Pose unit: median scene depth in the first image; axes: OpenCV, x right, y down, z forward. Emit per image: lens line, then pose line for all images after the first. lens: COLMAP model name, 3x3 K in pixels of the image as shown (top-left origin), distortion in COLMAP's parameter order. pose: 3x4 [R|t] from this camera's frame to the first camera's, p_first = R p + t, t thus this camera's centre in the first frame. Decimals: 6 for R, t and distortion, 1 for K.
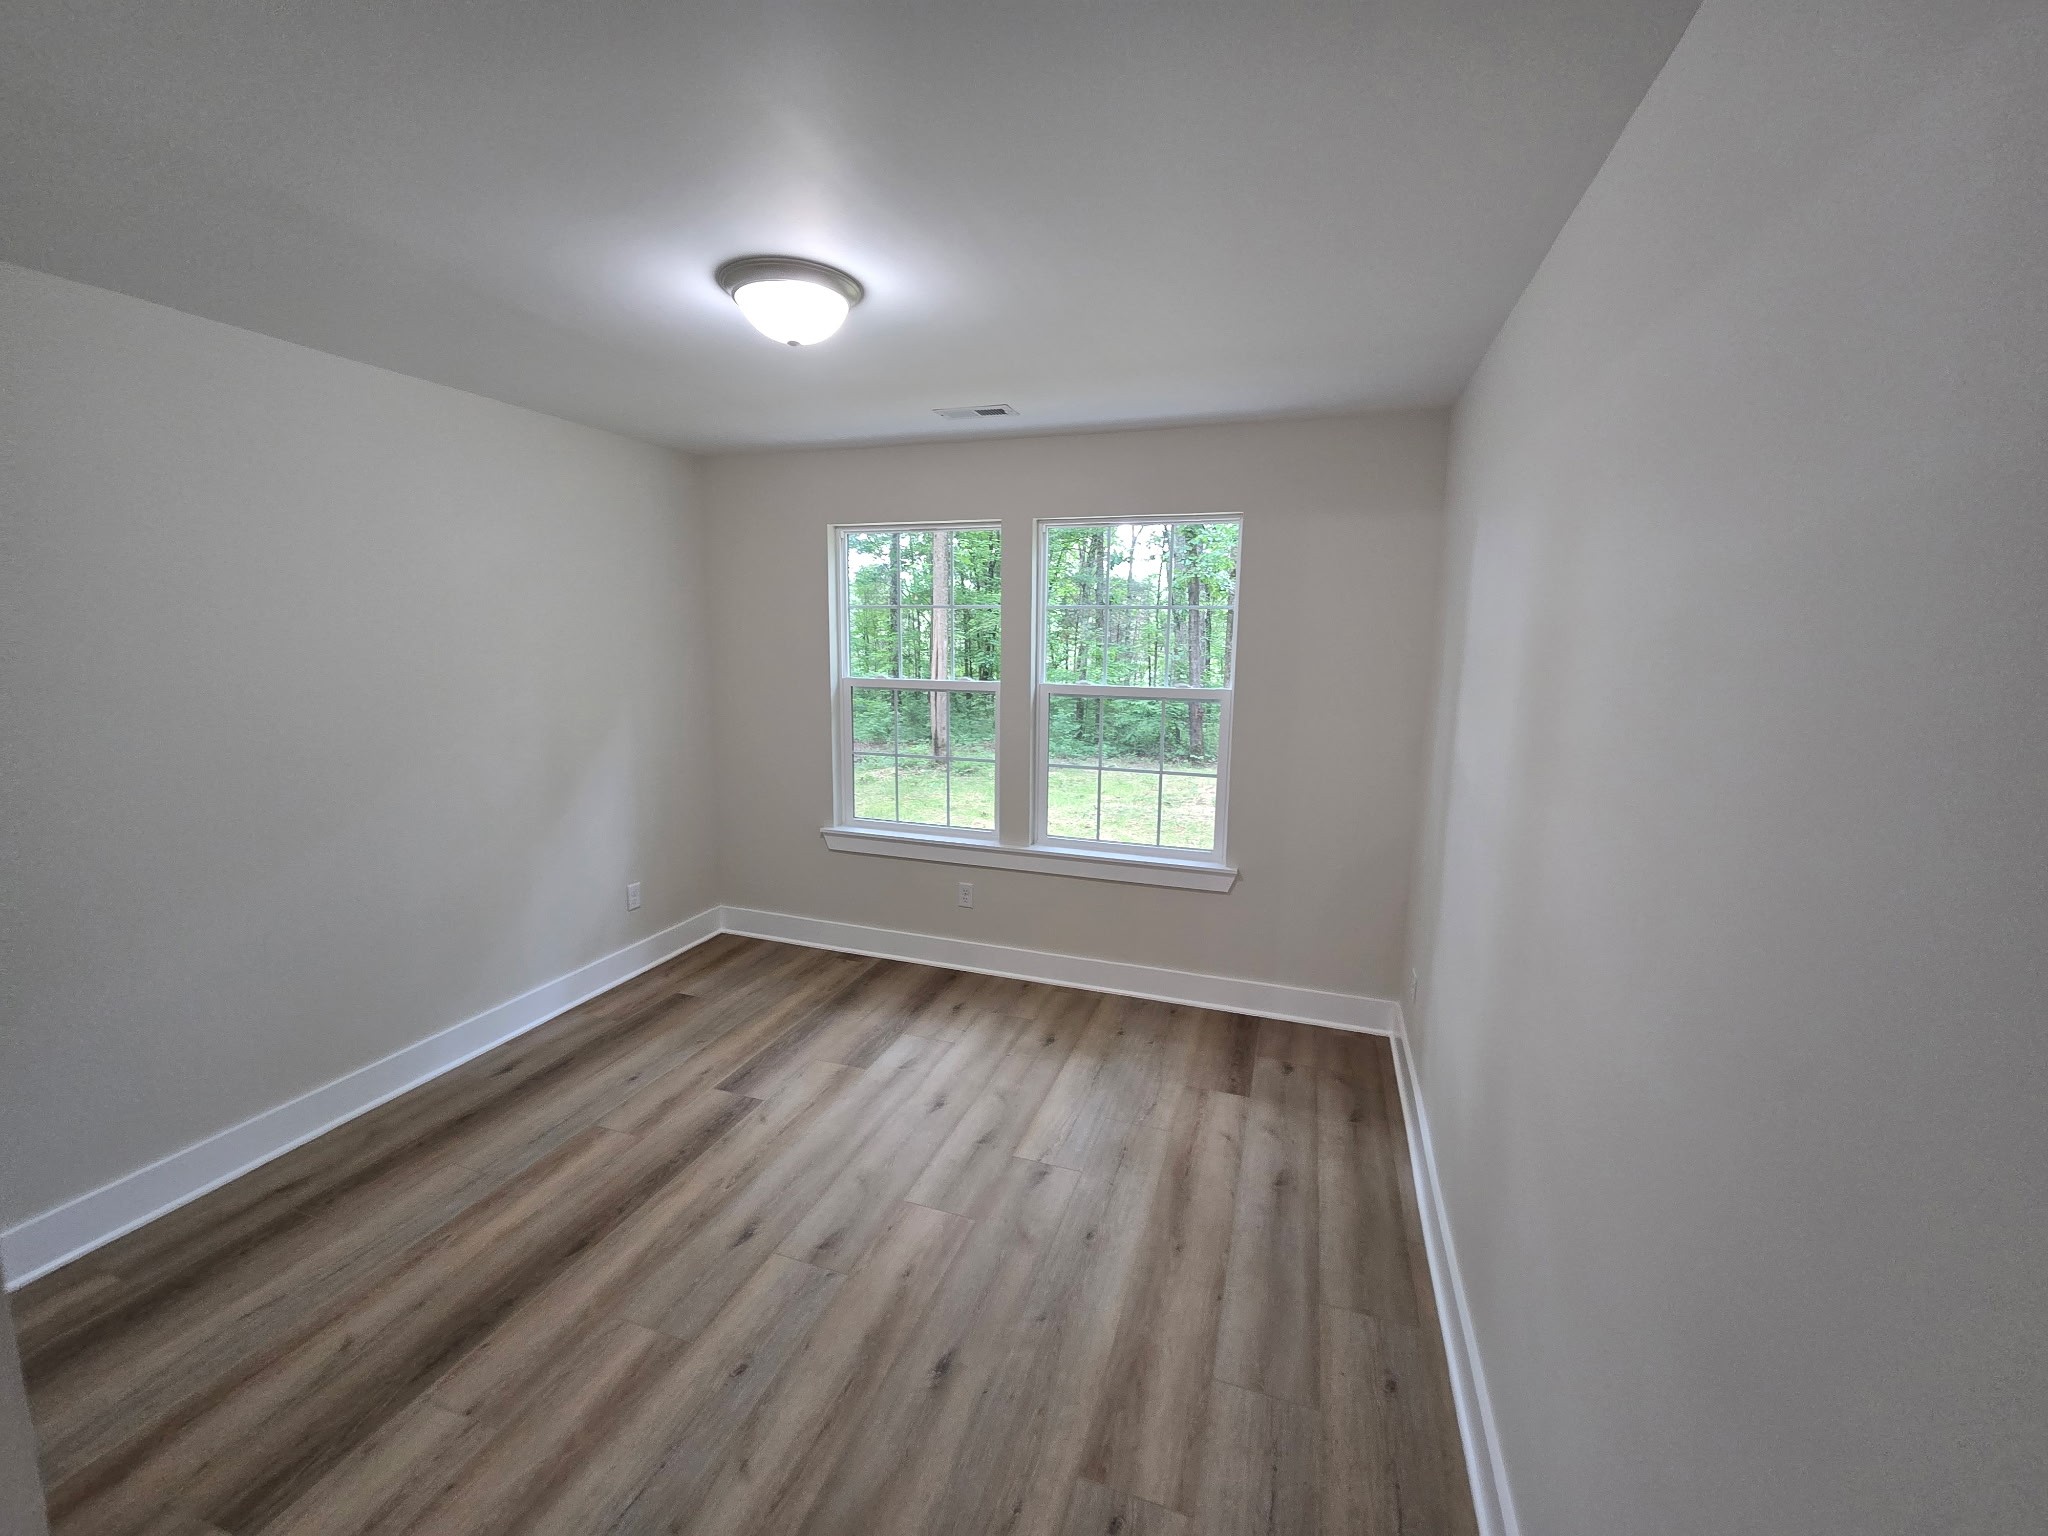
lens RADIAL K [[828.0, 0, 1024.4], [0, 828.0, 777.6], [0, 0, 1]] dist [0.000010, 0.000477]
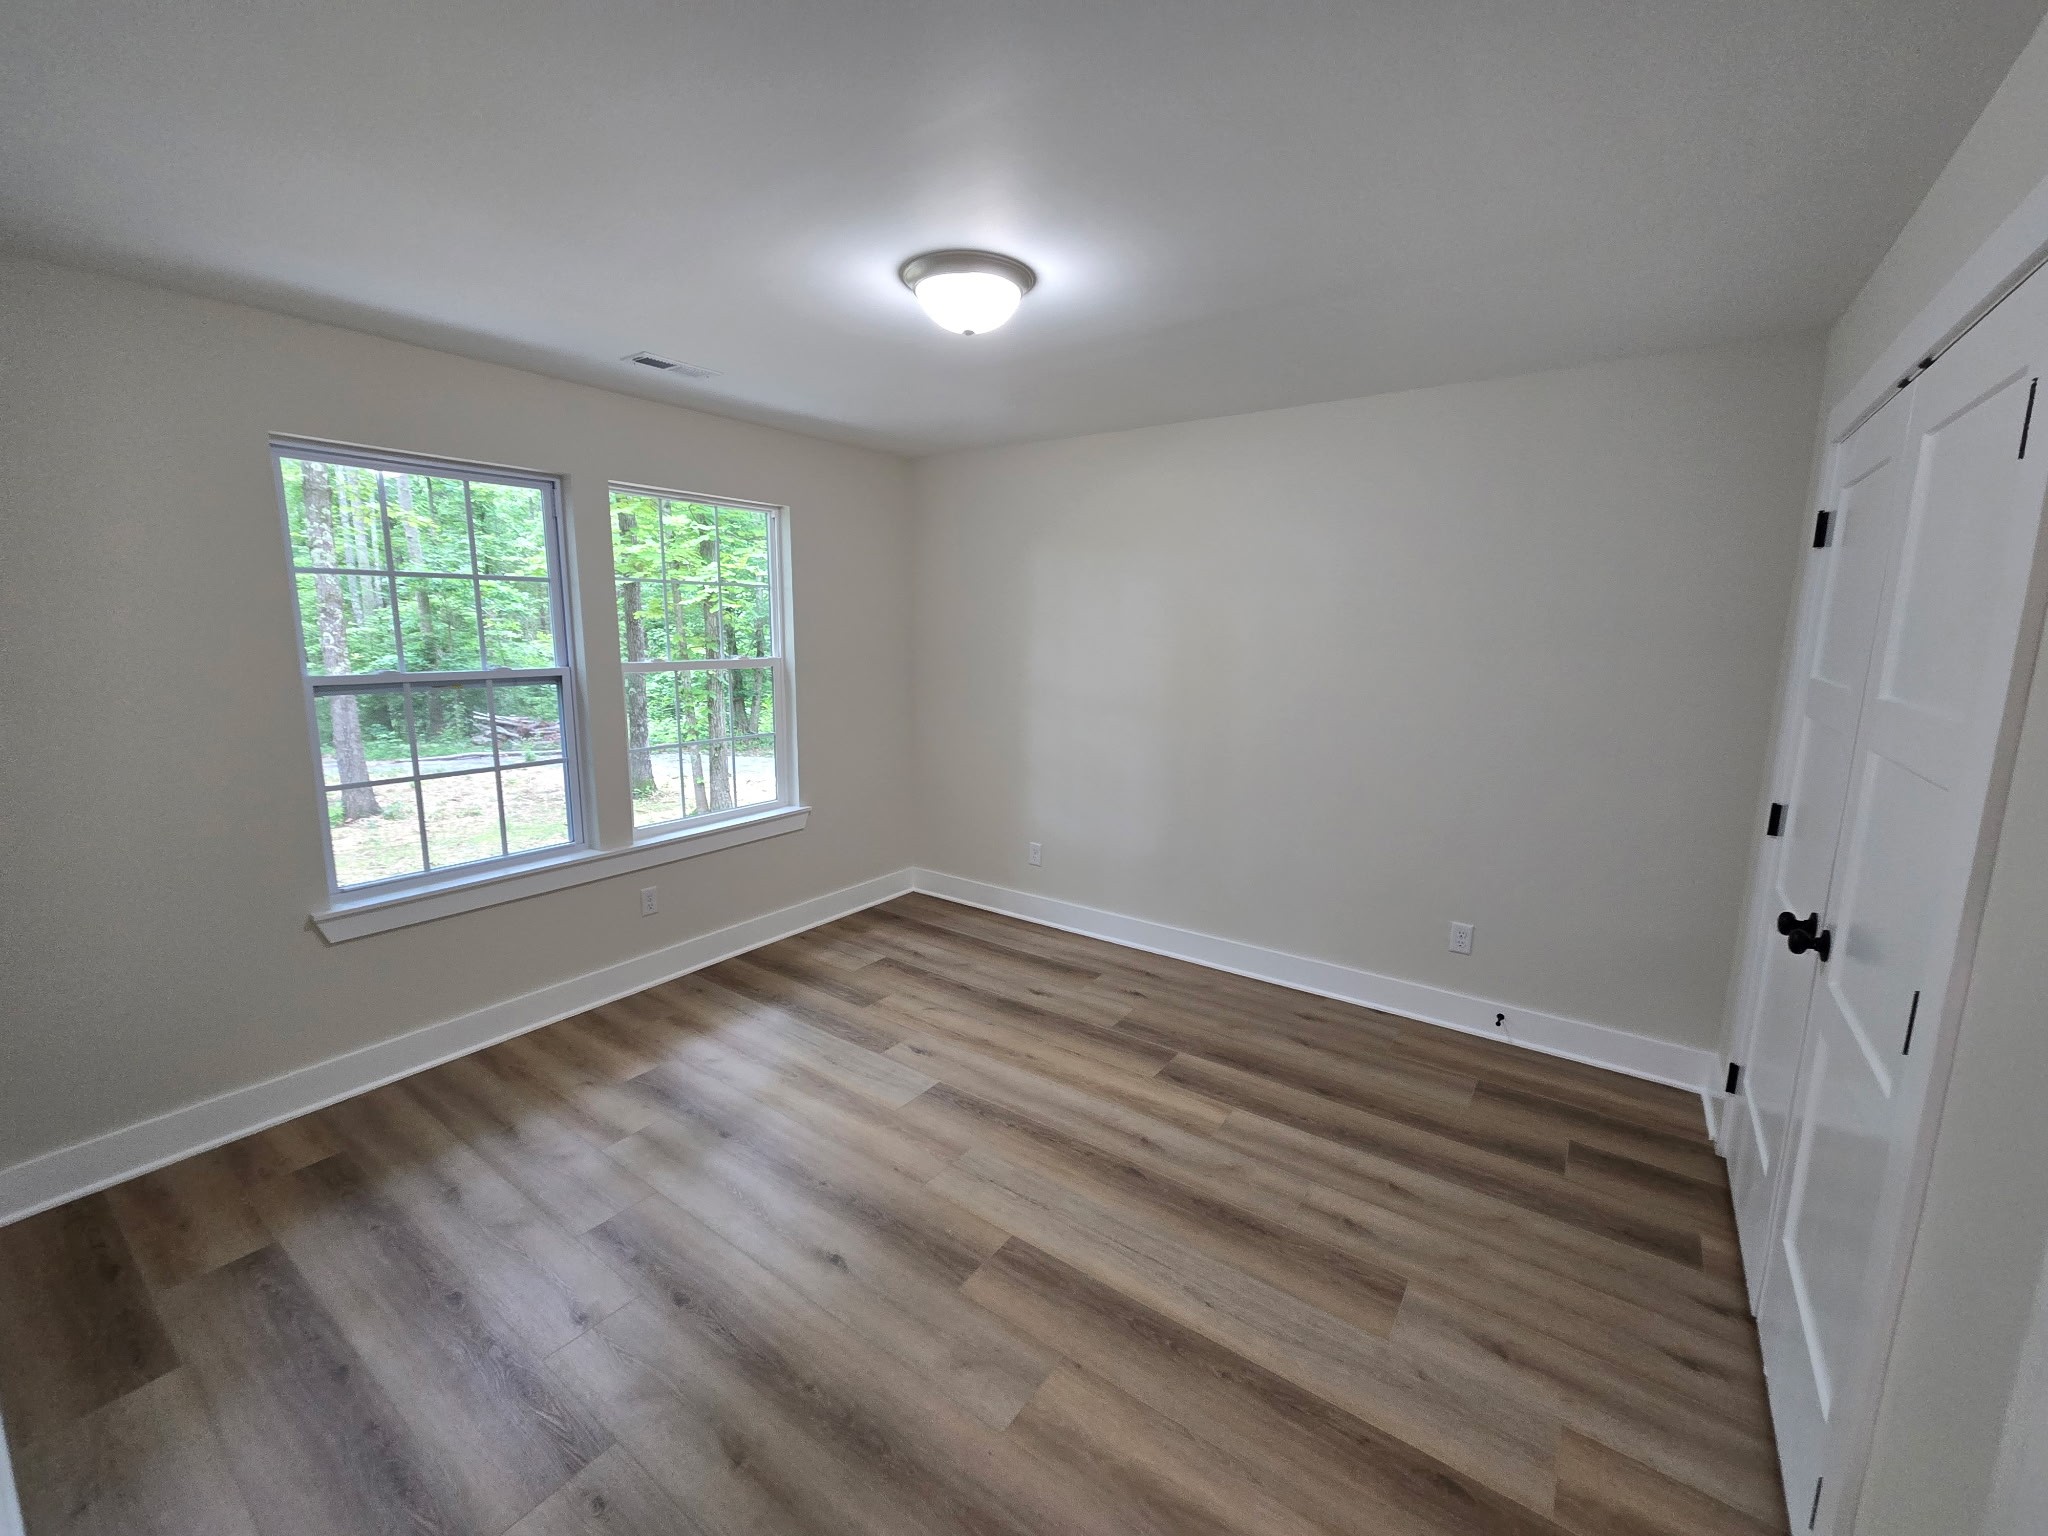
lens RADIAL K [[828.0, 0, 1030.9], [0, 828.0, 759.3], [0, 0, 1]] dist [0.000010, 0.000477]
pose [[0.283281, -0.165986, 0.944564, -0.670383], [0.171178, 0.977844, 0.120497, -0.035788], [-0.943637, 0.127554, 0.305418, 0.288599]]
